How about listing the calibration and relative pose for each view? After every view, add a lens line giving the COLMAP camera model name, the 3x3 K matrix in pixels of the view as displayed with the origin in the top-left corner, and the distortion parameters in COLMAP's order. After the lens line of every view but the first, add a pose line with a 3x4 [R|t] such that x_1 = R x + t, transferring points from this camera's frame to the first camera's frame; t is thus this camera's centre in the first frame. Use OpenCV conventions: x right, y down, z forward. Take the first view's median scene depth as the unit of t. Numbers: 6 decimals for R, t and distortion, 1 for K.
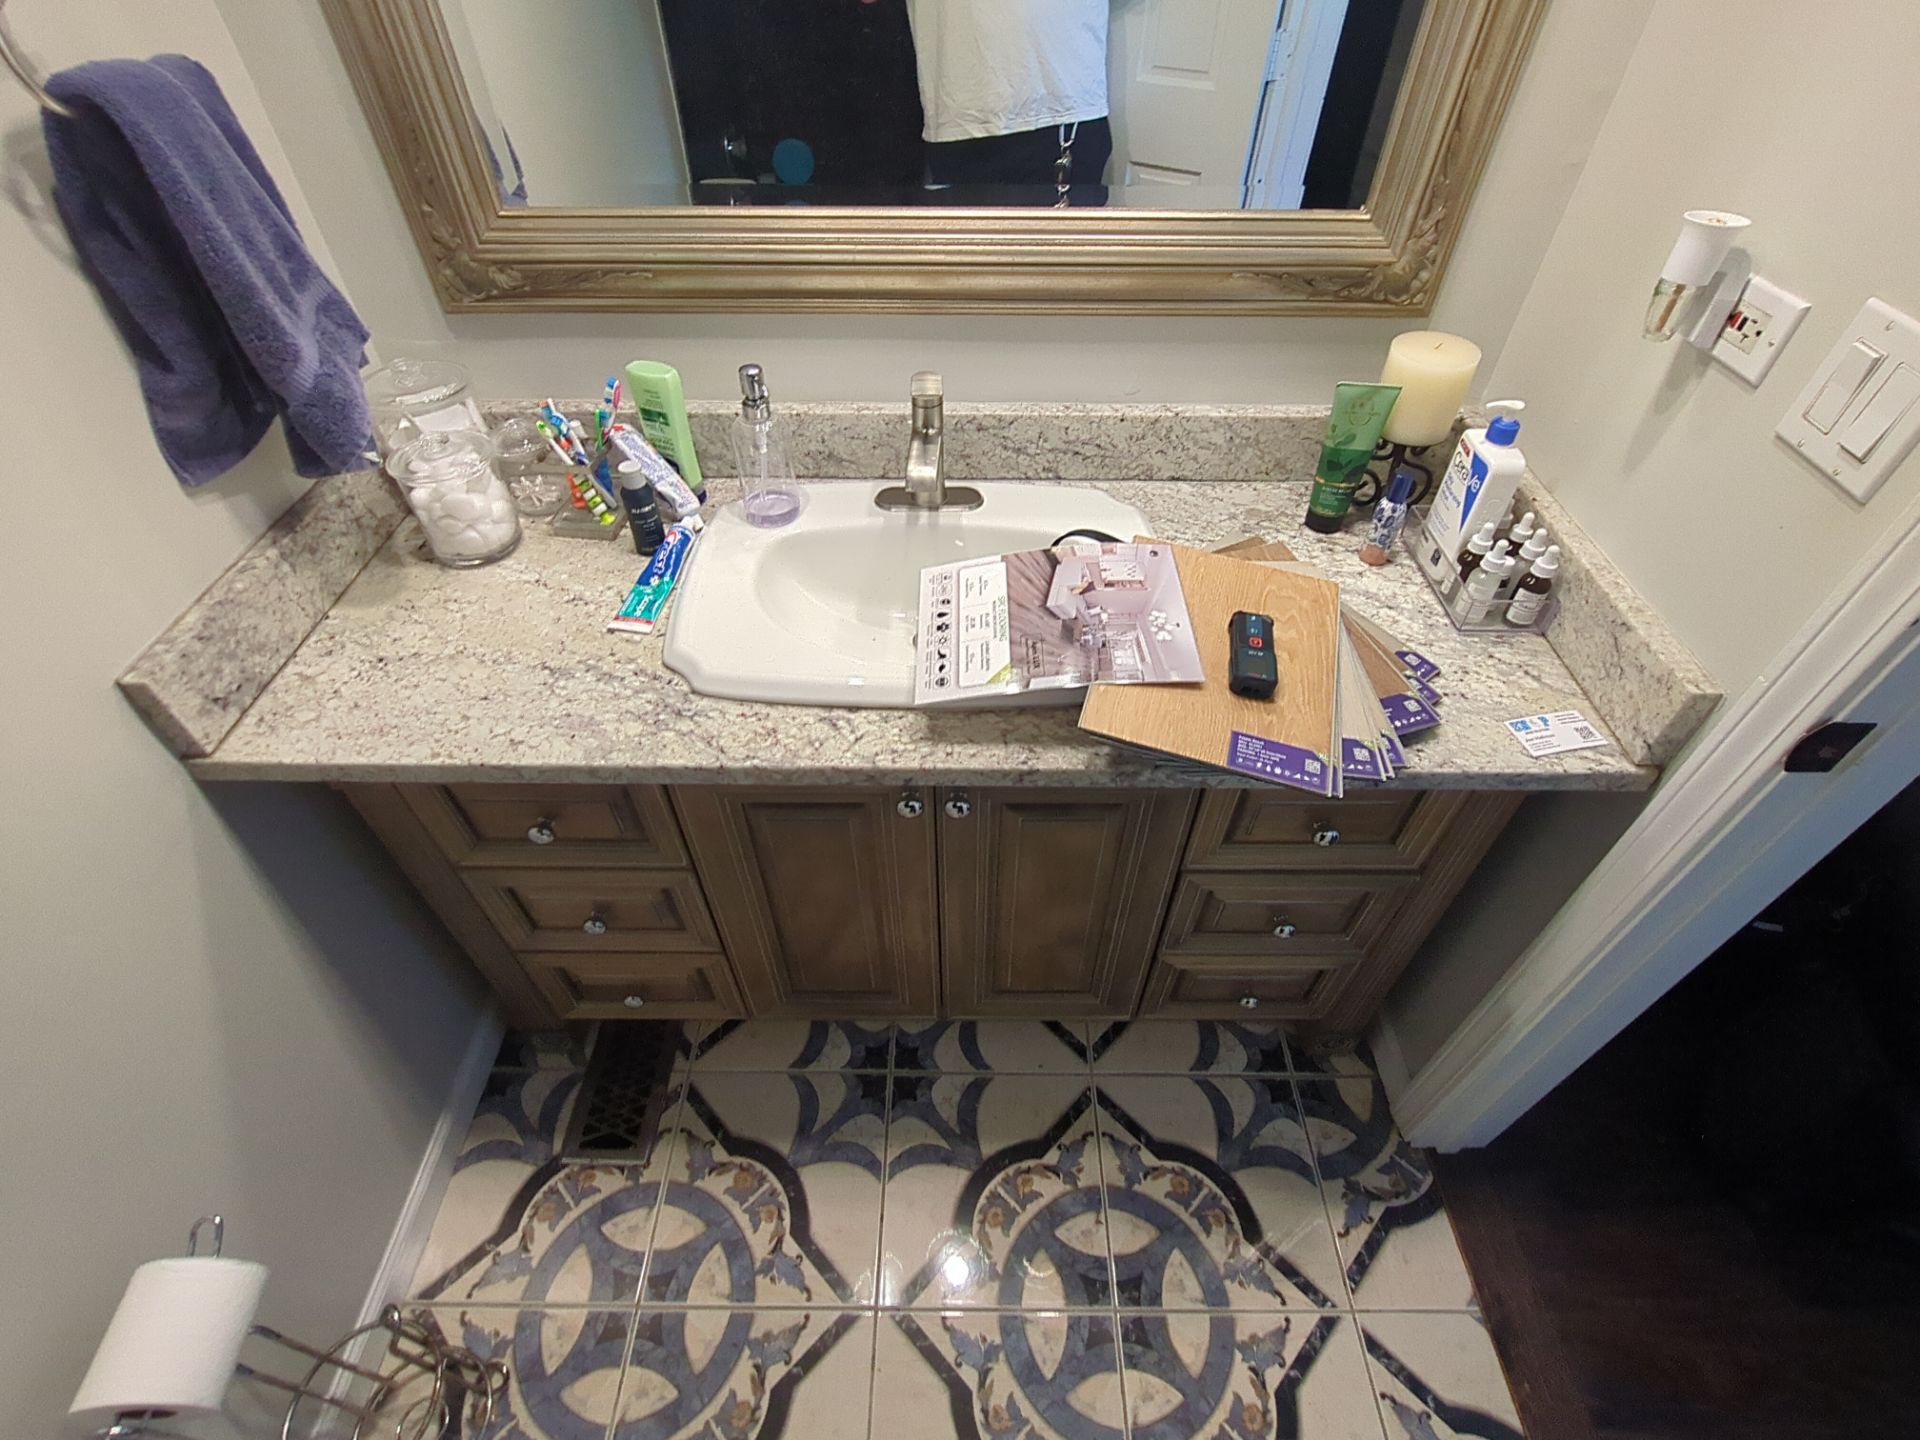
lens RADIAL K [[886.7, 0, 961.2], [0, 886.7, 720.0], [0, 0, 1]] dist [-0.004264, 0.001417]
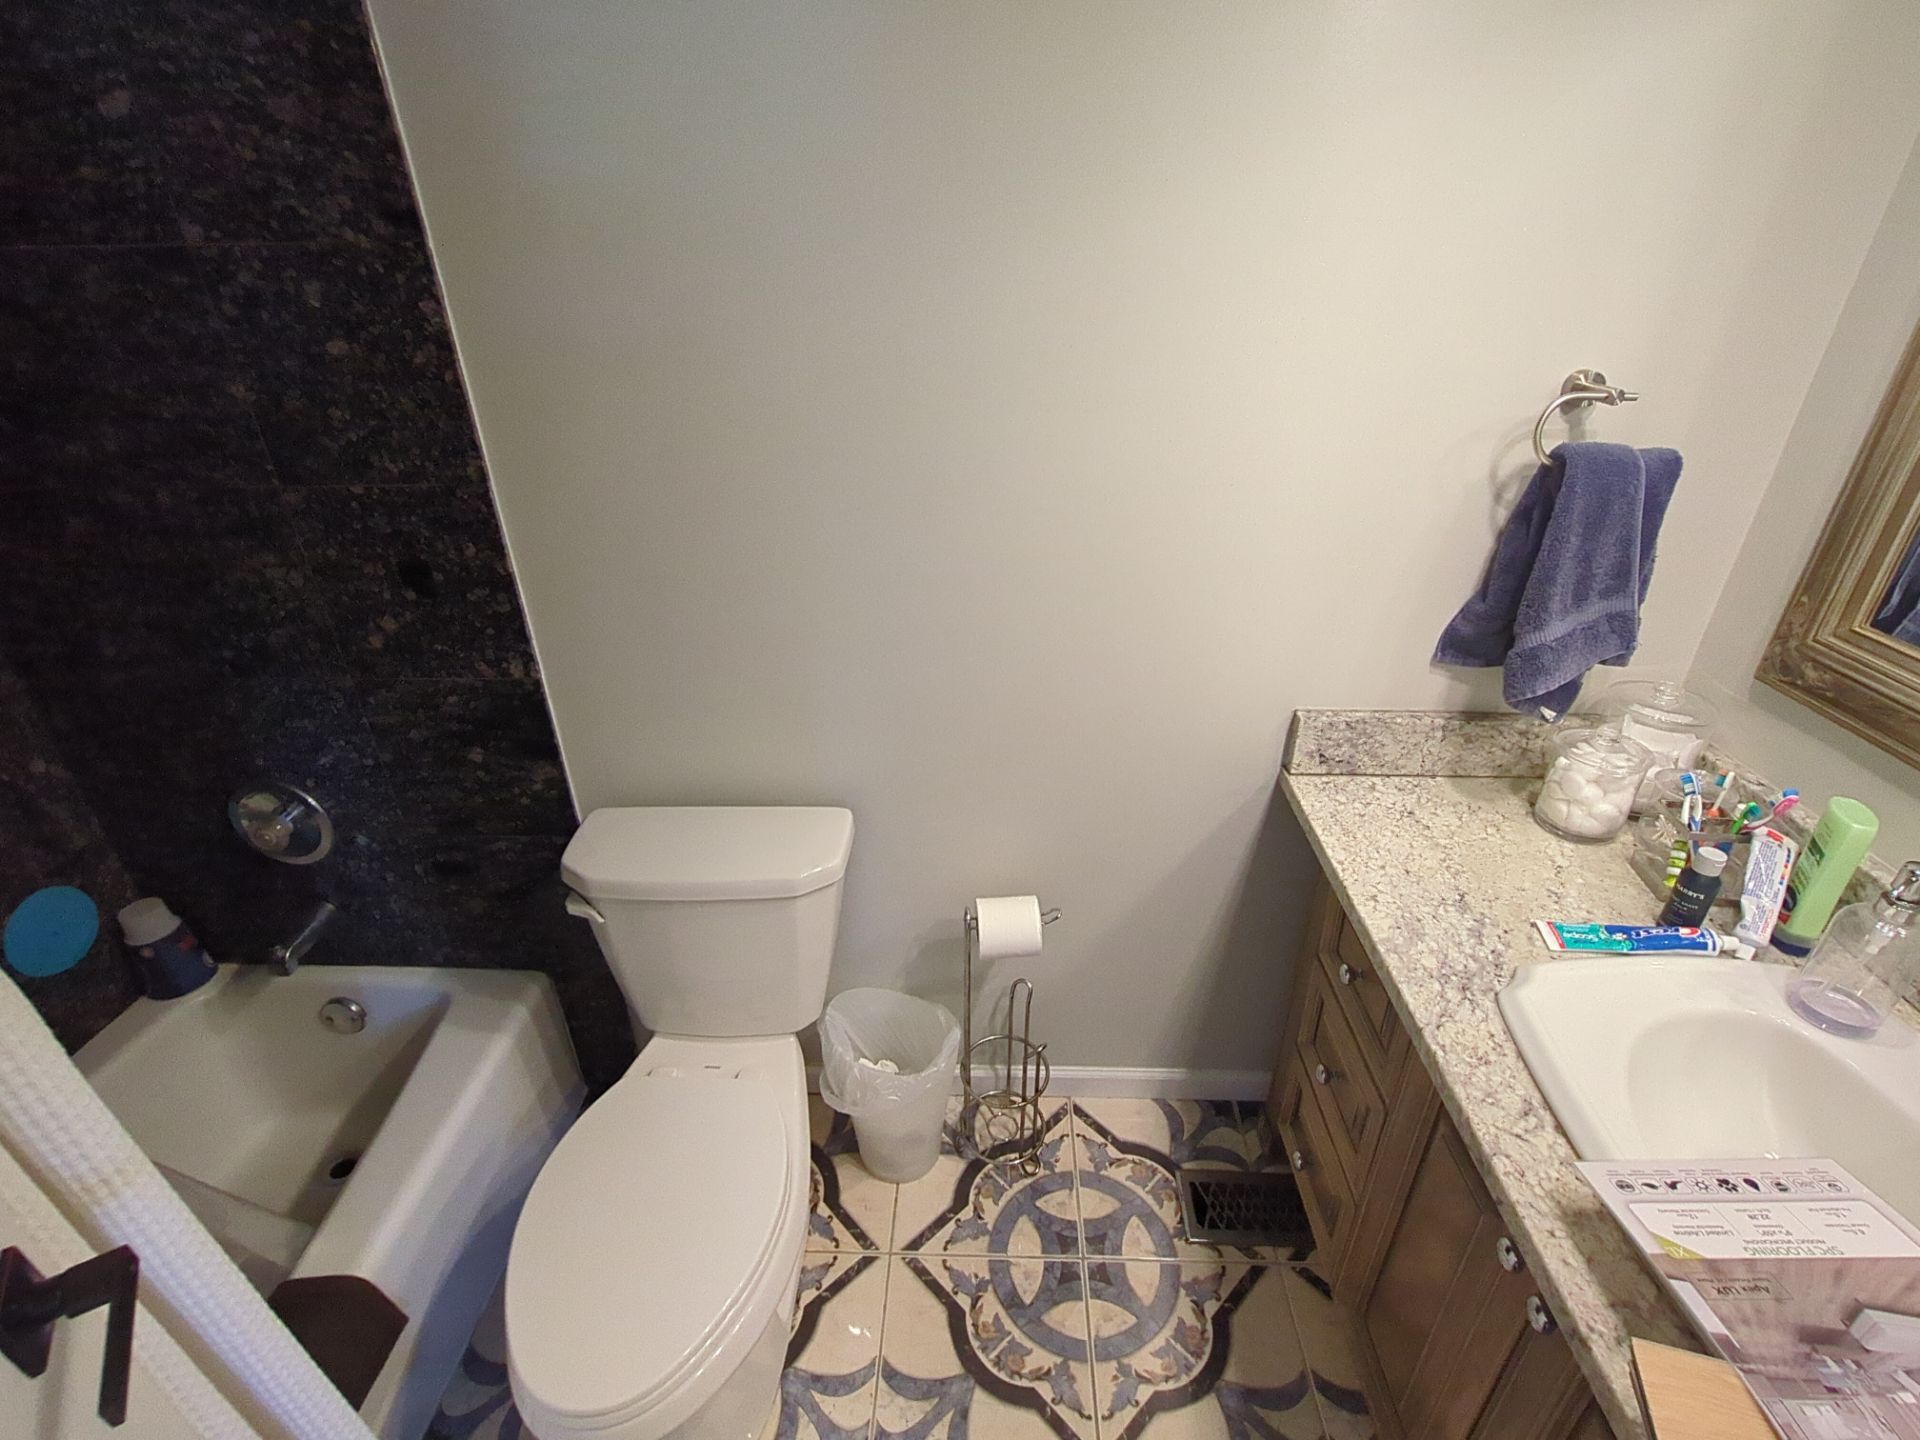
lens RADIAL K [[886.7, 0, 969.1], [0, 886.7, 724.5], [0, 0, 1]] dist [-0.004264, 0.001417]
pose [[-0.020473, 0.478109, -0.878062, 0.447501], [-0.705384, 0.615487, 0.351582, -0.146174], [0.708530, 0.626569, 0.324649, 0.019002]]
